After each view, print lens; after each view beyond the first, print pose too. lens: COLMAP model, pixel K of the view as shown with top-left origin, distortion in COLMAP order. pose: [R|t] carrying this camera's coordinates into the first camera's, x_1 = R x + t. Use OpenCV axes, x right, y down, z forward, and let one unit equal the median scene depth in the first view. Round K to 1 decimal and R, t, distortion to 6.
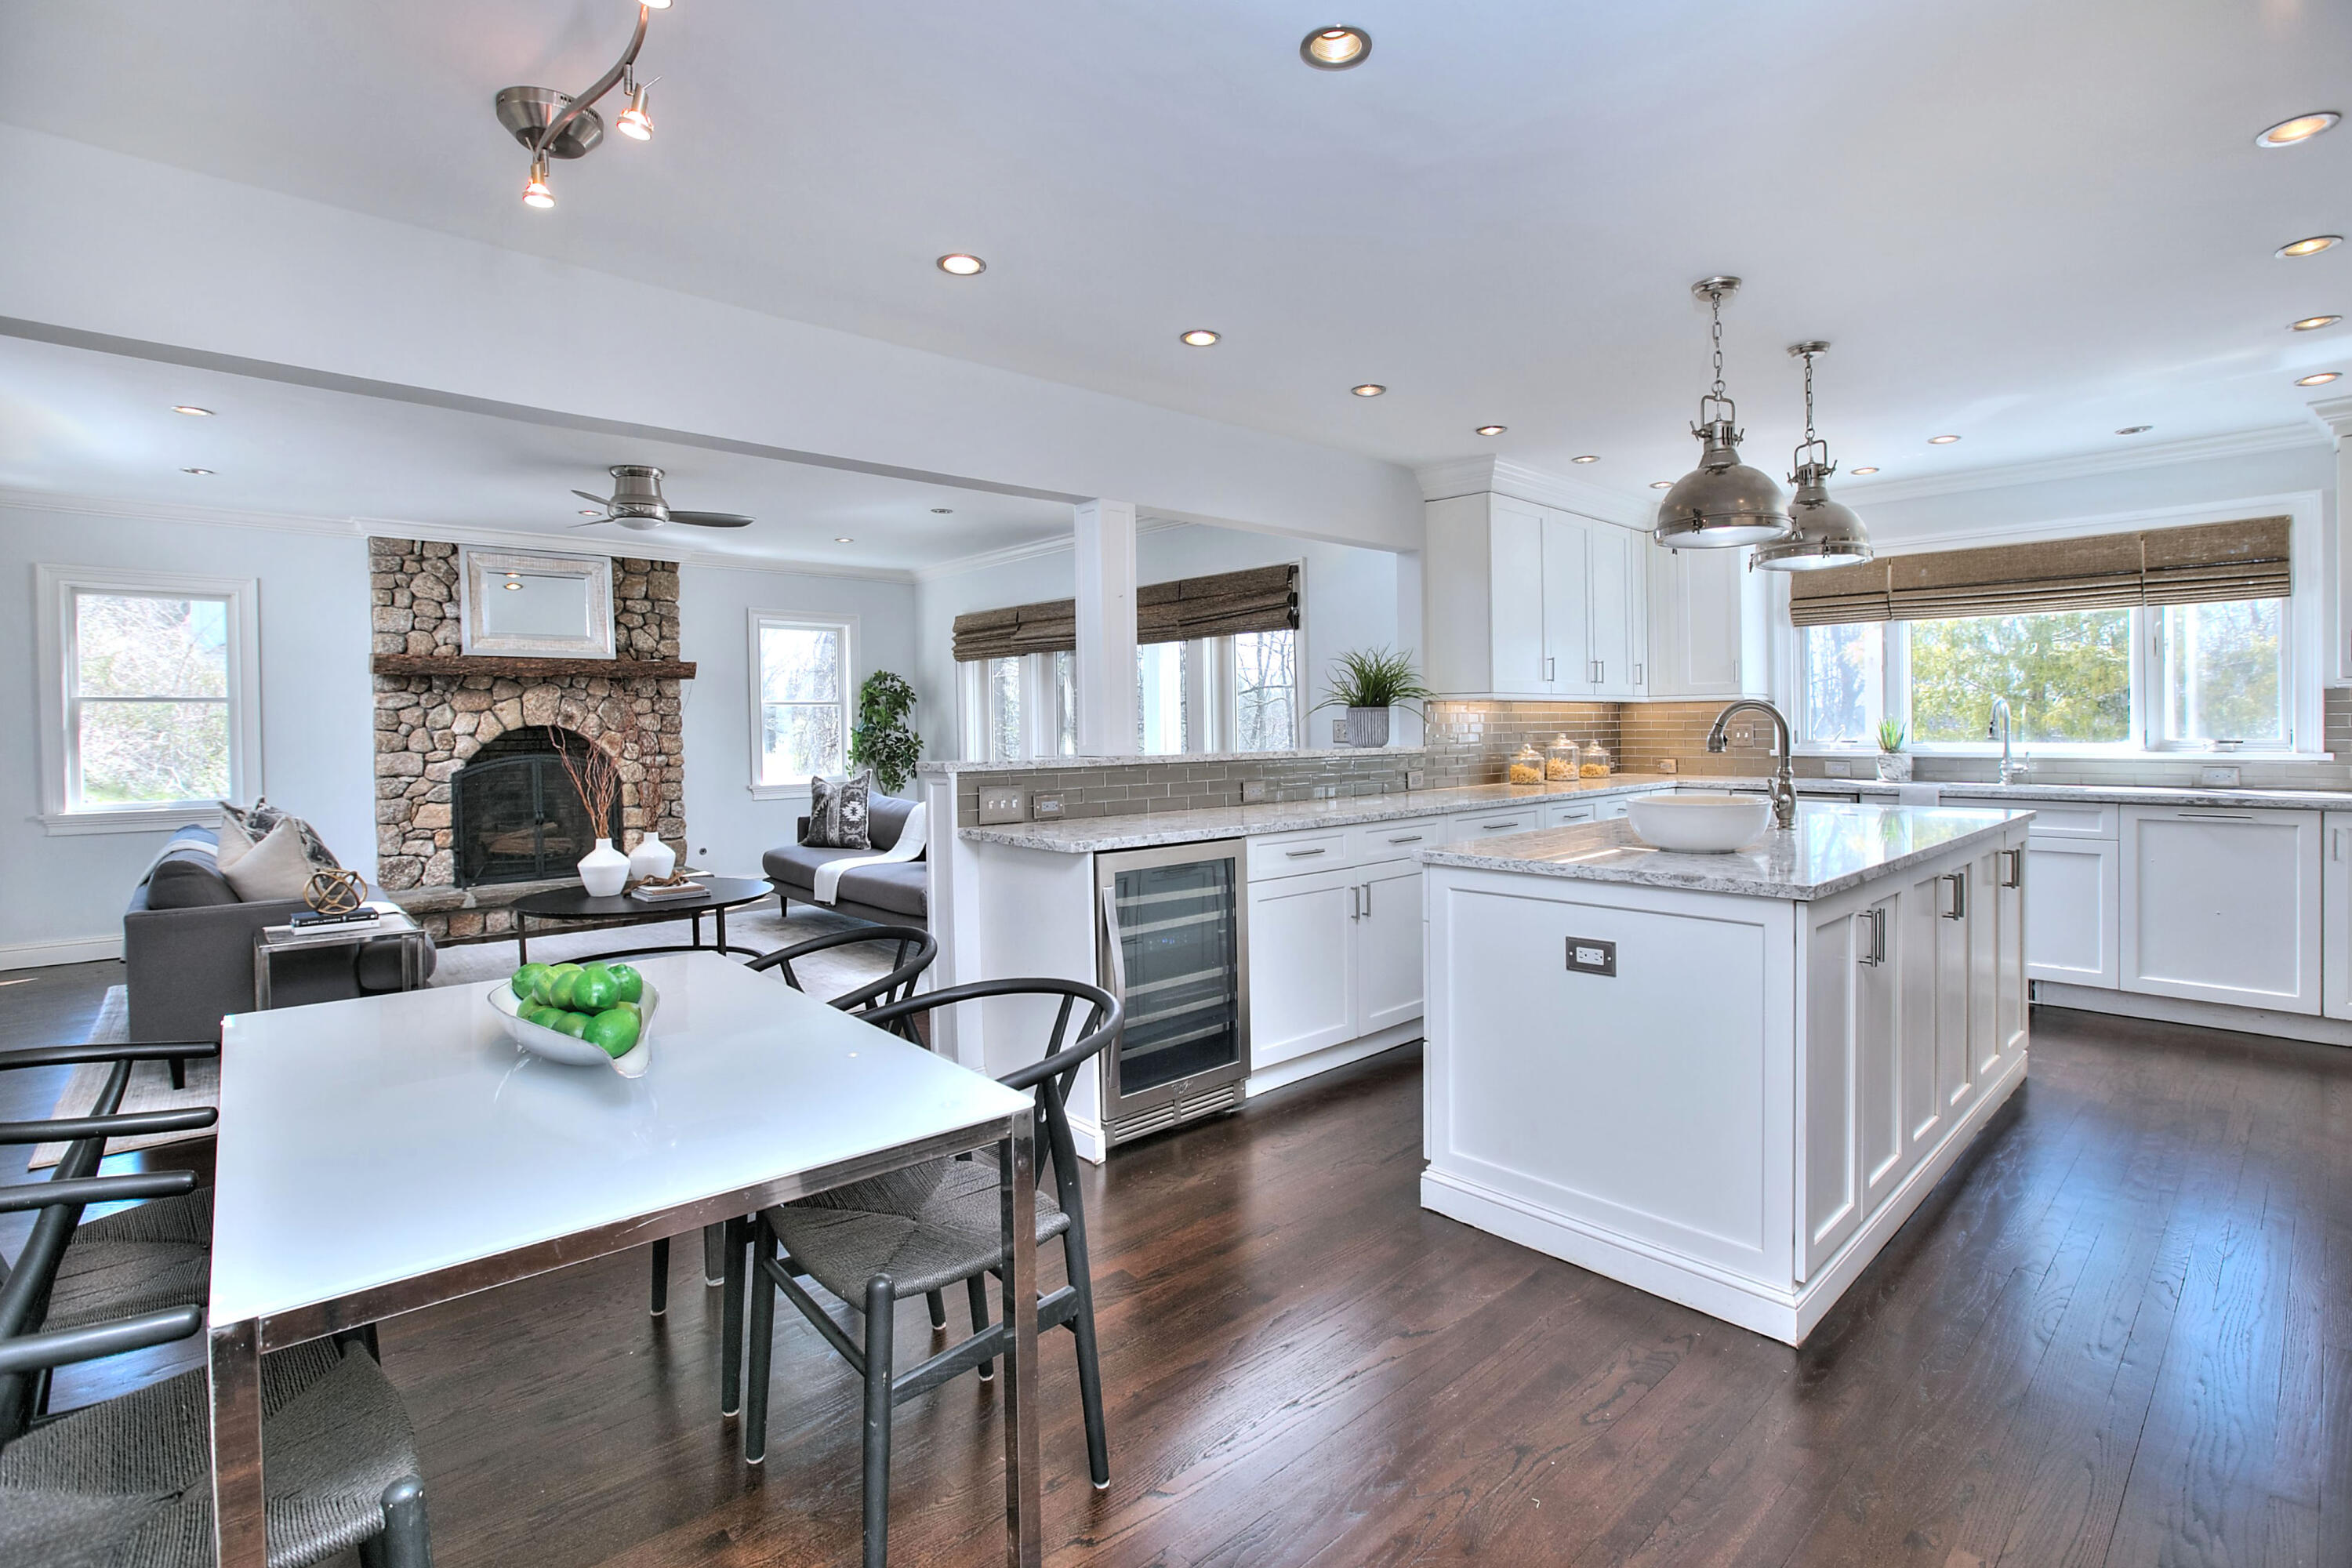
lens RADIAL K [[1098.9, 0, 1103.1], [0, 1098.9, 737.9], [0, 0, 1]] dist [-0.007492, 0.001602]
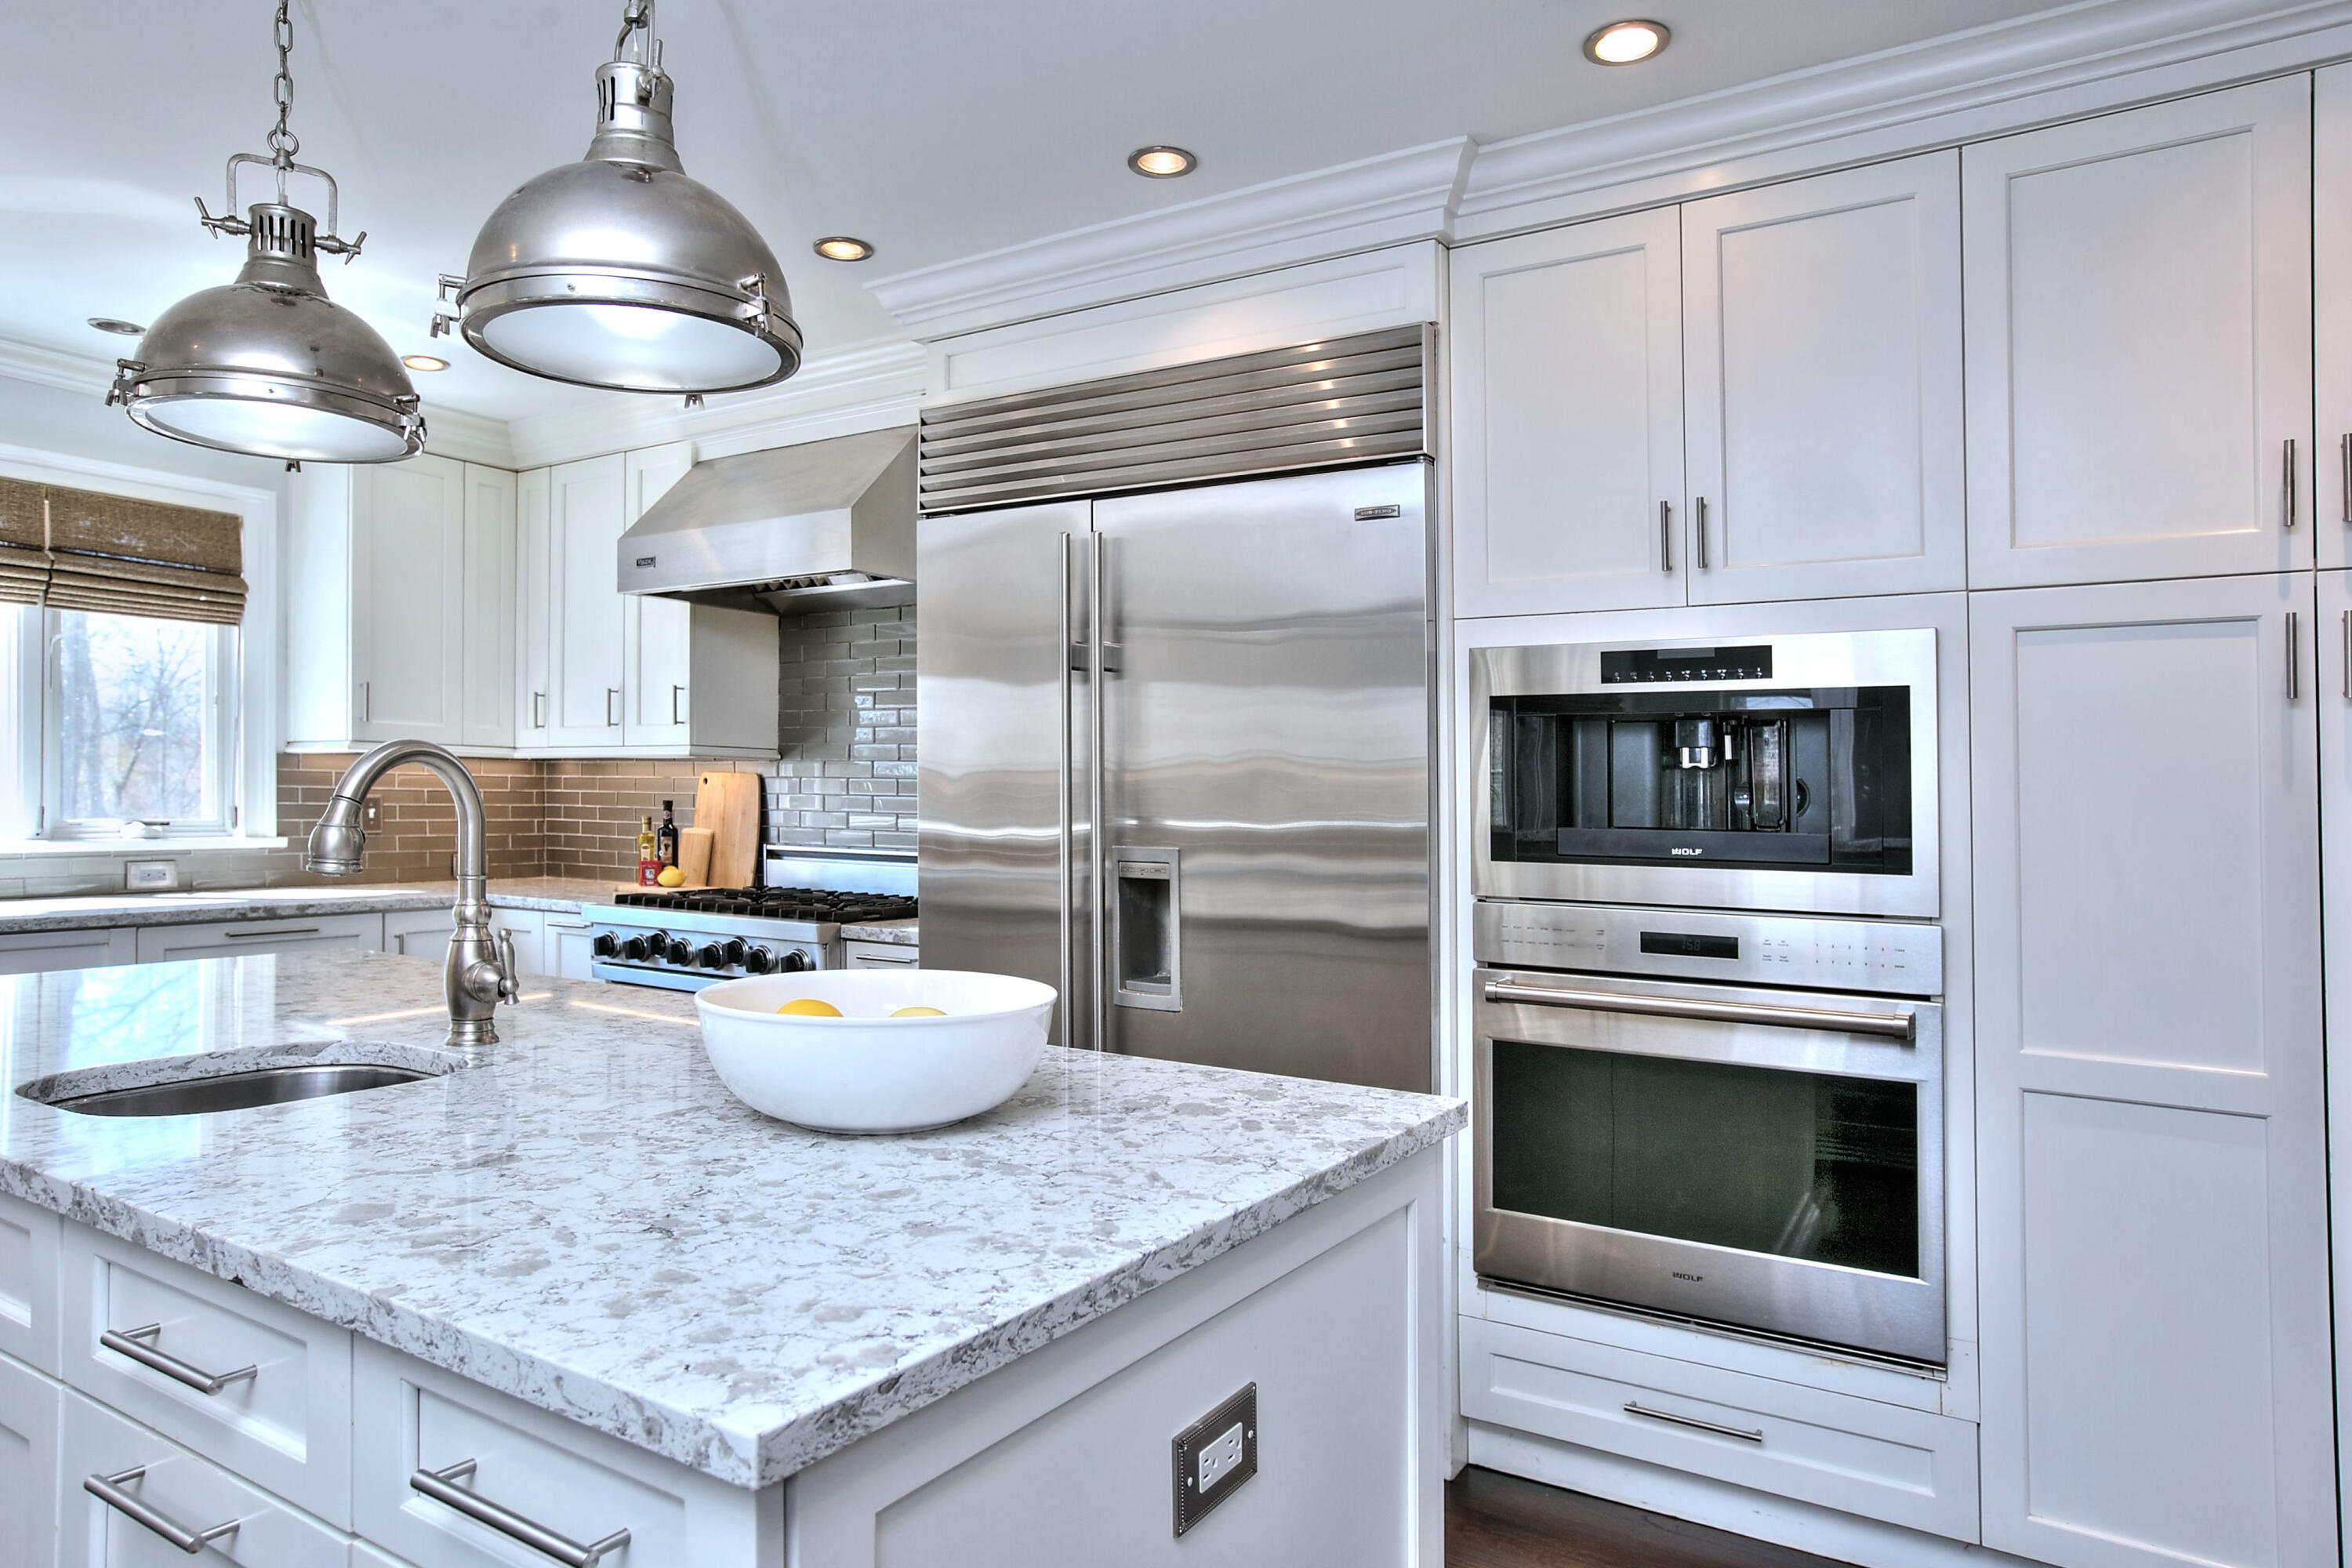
lens RADIAL K [[1372.9, 0, 1155.7], [0, 1372.9, 808.3], [0, 0, 1]] dist [-0.026653, 0.002696]
pose [[-0.329727, -0.001940, 0.944074, 0.010339], [-0.001123, 0.999998, 0.001663, -0.004800], [-0.944076, -0.000512, -0.329729, 0.406580]]
